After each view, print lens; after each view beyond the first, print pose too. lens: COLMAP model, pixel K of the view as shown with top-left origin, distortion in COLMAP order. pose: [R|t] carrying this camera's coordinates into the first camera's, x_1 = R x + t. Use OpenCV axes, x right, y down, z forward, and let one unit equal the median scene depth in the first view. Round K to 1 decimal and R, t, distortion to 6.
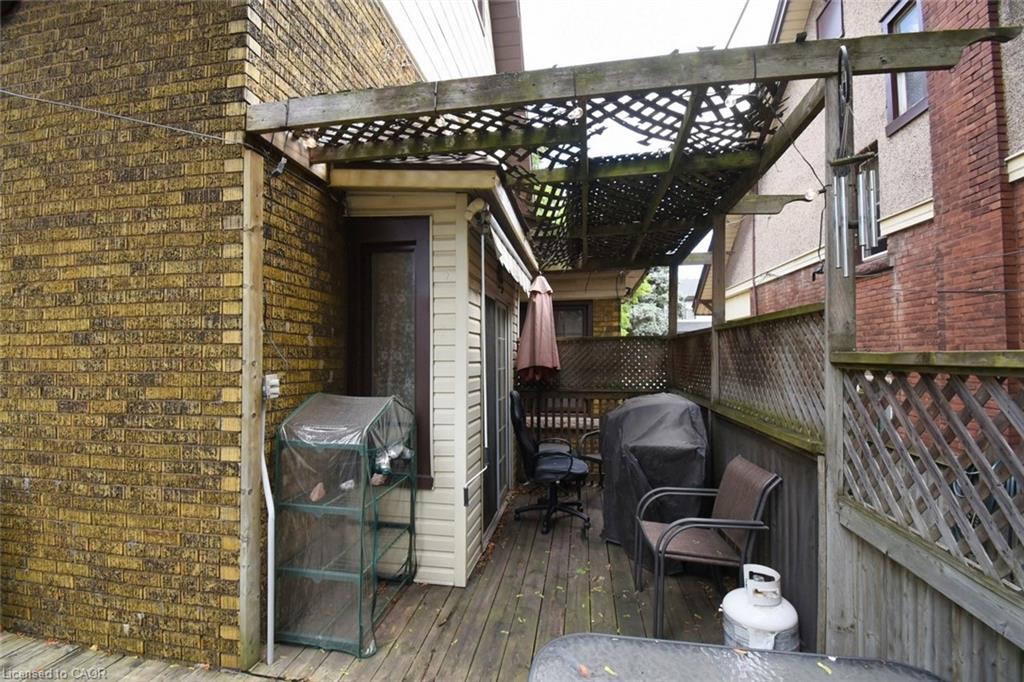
lens RADIAL K [[449.2, 0, 507.1], [0, 449.2, 344.6], [0, 0, 1]] dist [0.016973, -0.024458]
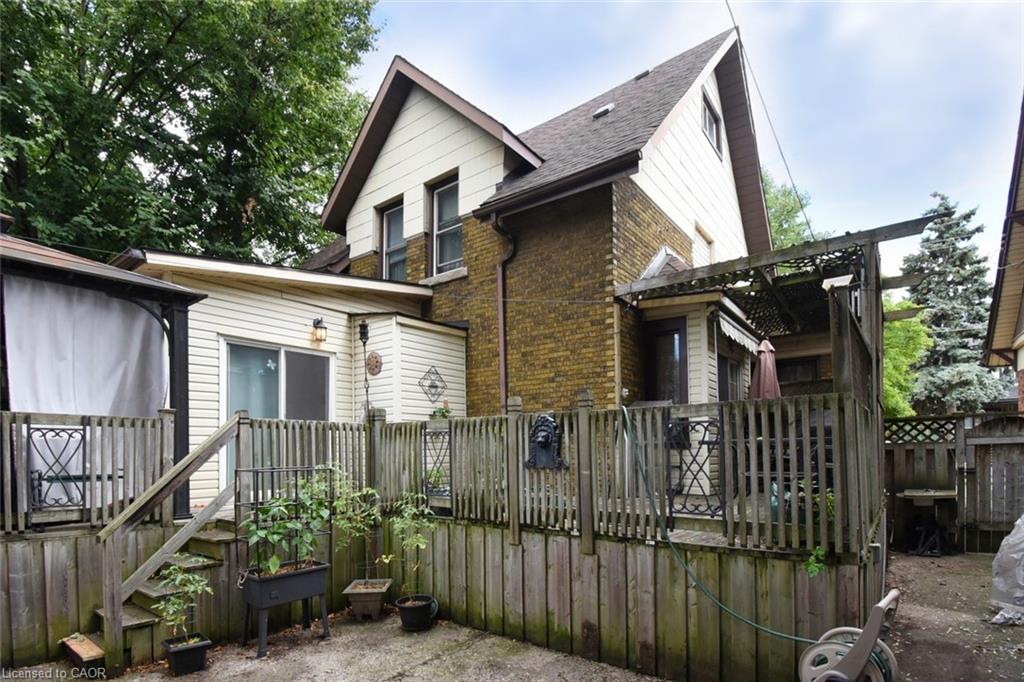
lens RADIAL K [[446.0, 0, 509.0], [0, 446.0, 416.8], [0, 0, 1]] dist [-0.002280, -0.000620]
pose [[0.866986, -0.017957, -0.498009, 0.163538], [0.008411, 0.999735, -0.021406, 0.264347], [0.498261, 0.014370, 0.866908, -1.456612]]
